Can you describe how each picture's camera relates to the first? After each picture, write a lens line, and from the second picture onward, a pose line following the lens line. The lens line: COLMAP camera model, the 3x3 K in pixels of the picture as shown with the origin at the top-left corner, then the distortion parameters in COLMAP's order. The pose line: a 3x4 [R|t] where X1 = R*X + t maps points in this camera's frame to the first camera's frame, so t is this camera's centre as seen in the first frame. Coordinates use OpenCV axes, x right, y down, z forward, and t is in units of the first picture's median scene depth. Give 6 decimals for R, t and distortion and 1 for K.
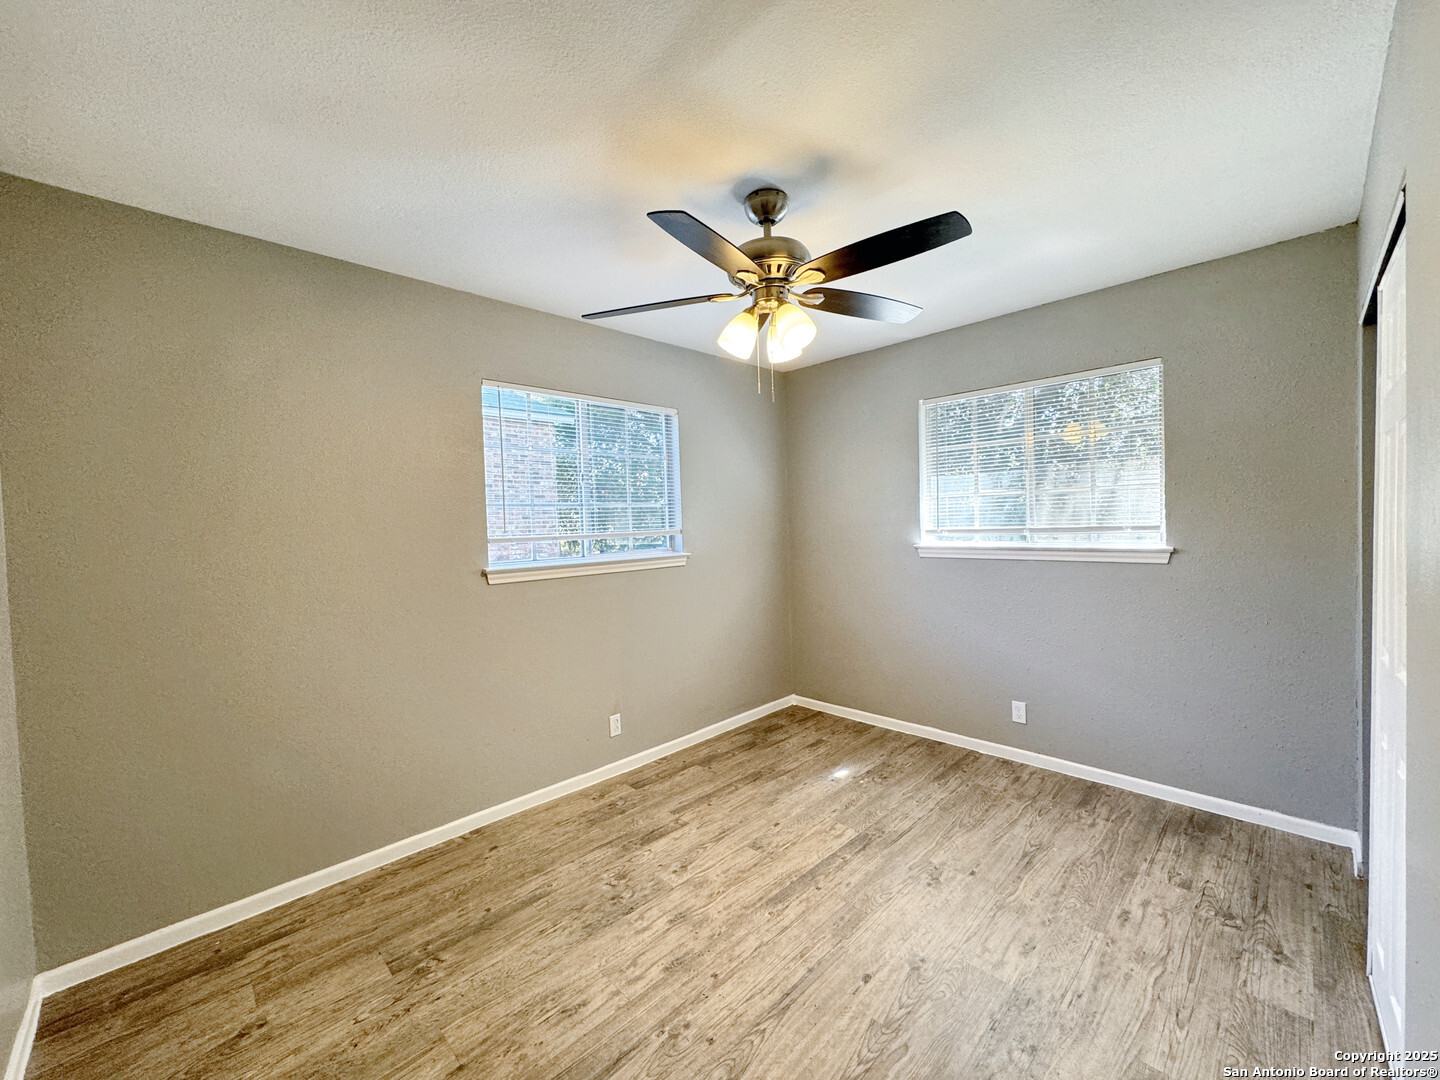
lens RADIAL K [[573.7, 0, 730.3], [0, 573.7, 538.0], [0, 0, 1]] dist [-0.000402, 0.000113]
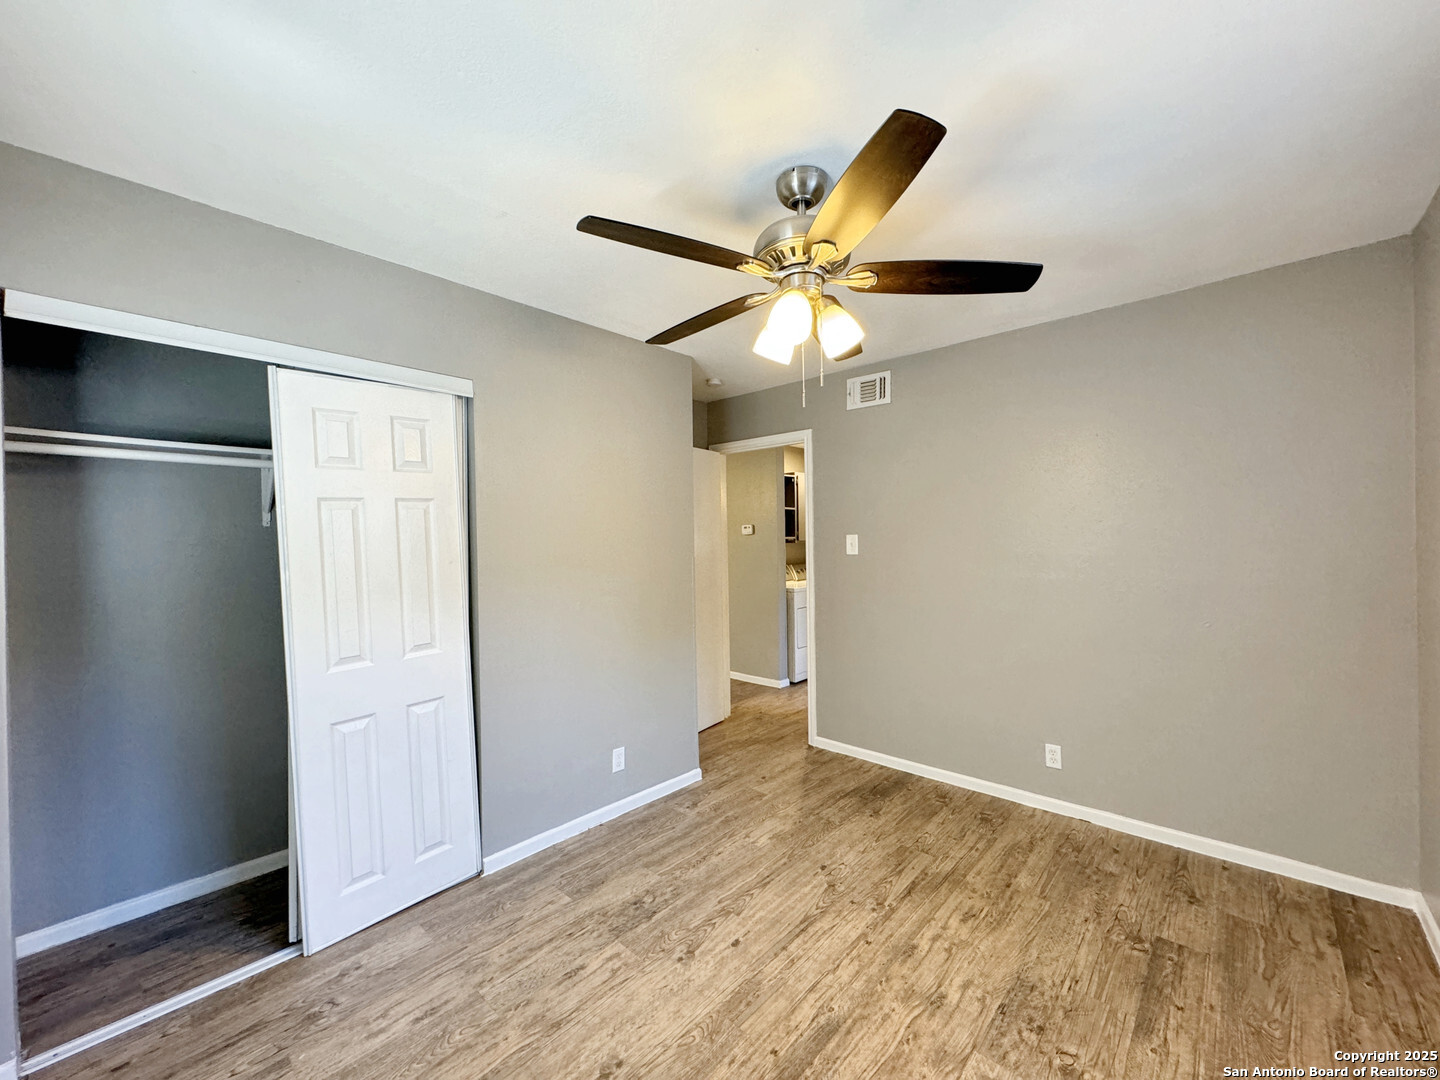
lens RADIAL K [[573.7, 0, 719.6], [0, 573.7, 548.8], [0, 0, 1]] dist [-0.000402, 0.000113]
pose [[-0.998544, 0.045220, -0.029399, 0.257583], [0.043898, 0.998059, 0.044167, -0.075828], [0.031339, 0.042812, -0.998591, 2.035688]]
